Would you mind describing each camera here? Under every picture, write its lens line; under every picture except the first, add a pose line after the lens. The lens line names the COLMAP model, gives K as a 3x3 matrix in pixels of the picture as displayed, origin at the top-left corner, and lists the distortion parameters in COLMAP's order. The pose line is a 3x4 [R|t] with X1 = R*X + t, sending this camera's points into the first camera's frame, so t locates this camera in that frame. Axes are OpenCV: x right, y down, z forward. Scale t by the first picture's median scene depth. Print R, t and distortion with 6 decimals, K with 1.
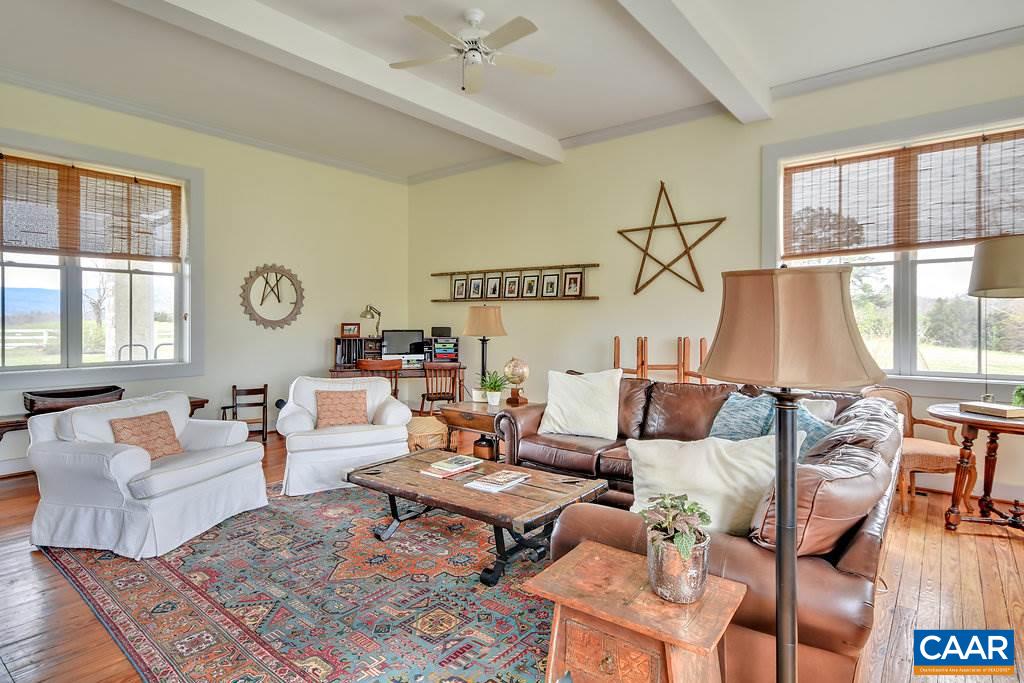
lens RADIAL K [[542.9, 0, 508.7], [0, 542.9, 334.4], [0, 0, 1]] dist [-0.002281, 0.000395]
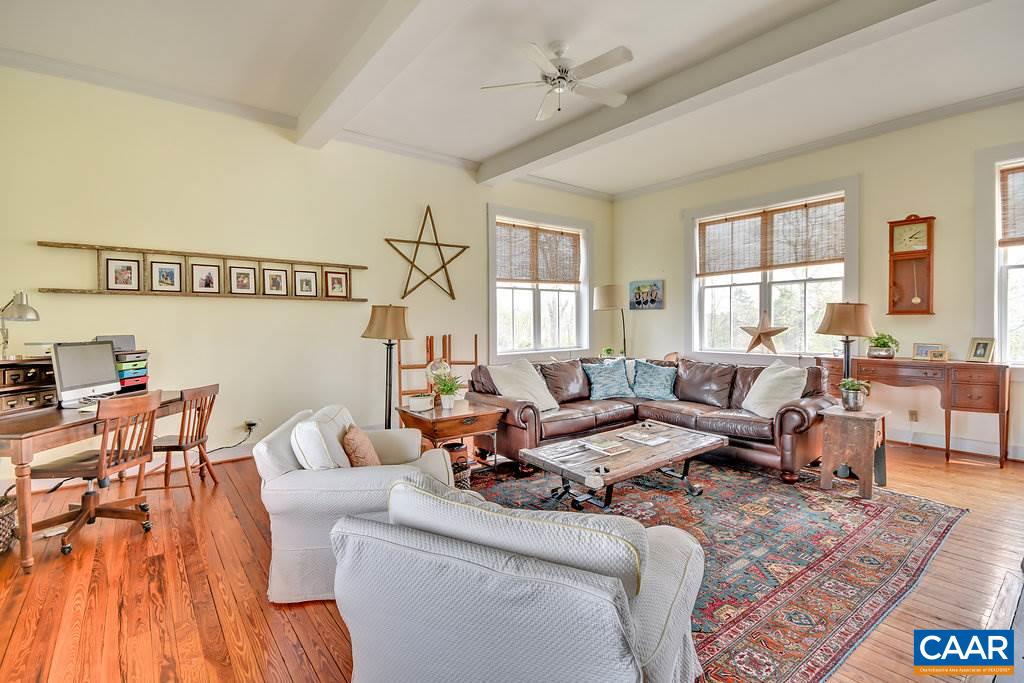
lens RADIAL K [[478.9, 0, 508.5], [0, 478.9, 333.2], [0, 0, 1]] dist [-0.000031, 0.000164]
pose [[0.230338, -0.027802, 0.972714, -0.671918], [0.034113, 0.999208, 0.020481, -0.015111], [-0.972513, 0.028464, 0.231104, 0.555703]]
